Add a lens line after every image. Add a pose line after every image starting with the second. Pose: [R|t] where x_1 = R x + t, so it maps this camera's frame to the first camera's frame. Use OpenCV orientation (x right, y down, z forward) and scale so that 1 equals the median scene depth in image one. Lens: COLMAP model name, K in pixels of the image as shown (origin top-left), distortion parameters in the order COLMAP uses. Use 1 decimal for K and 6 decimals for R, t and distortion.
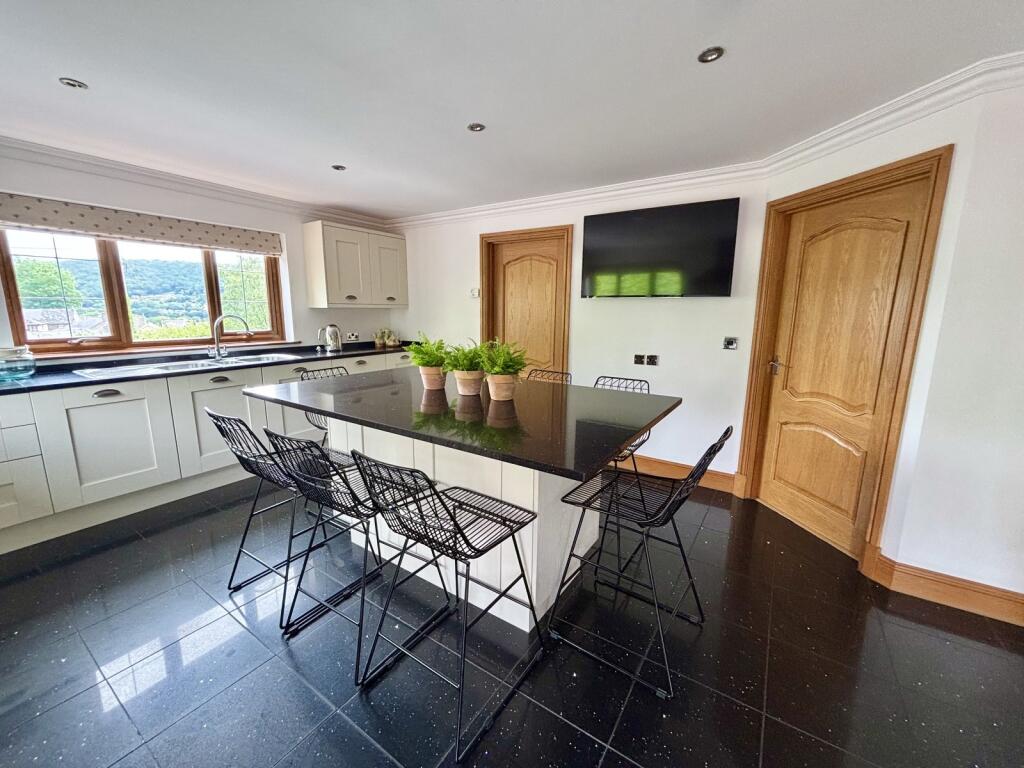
lens RADIAL K [[415.6, 0, 512.5], [0, 415.6, 386.9], [0, 0, 1]] dist [0.001642, 0.000274]
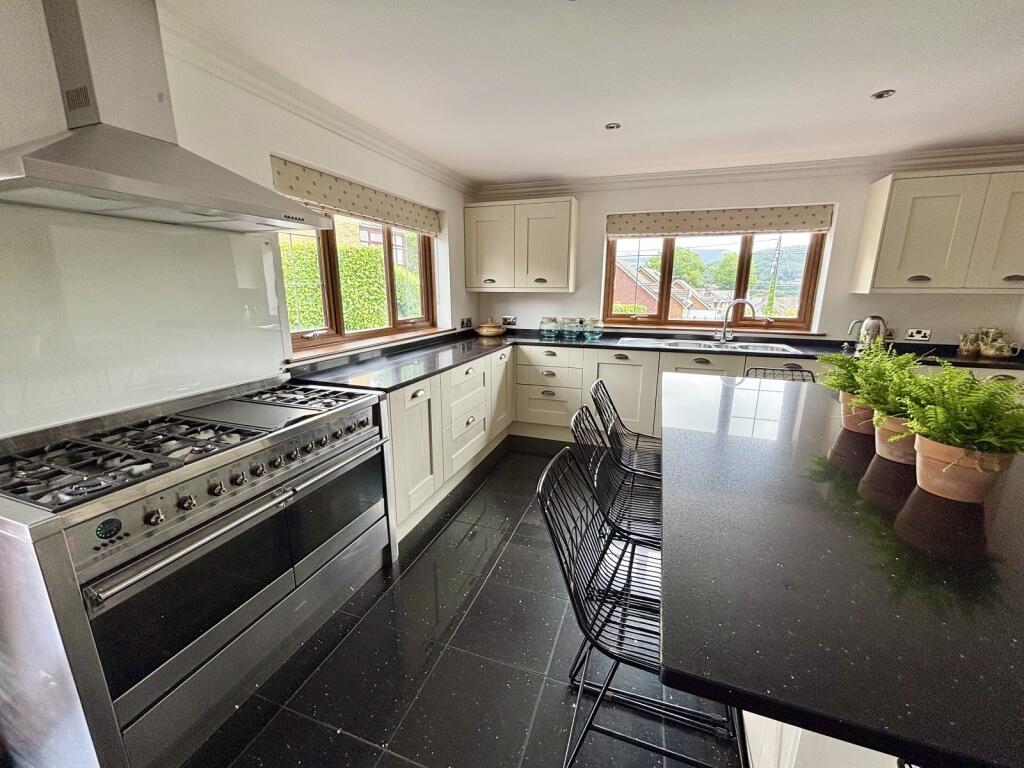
lens RADIAL K [[415.6, 0, 510.1], [0, 415.6, 386.0], [0, 0, 1]] dist [0.001642, 0.000274]
pose [[0.250577, 0.215775, -0.943744, 0.145522], [-0.185030, 0.967548, 0.172089, -0.037684], [0.950250, 0.131499, 0.282370, 0.193728]]
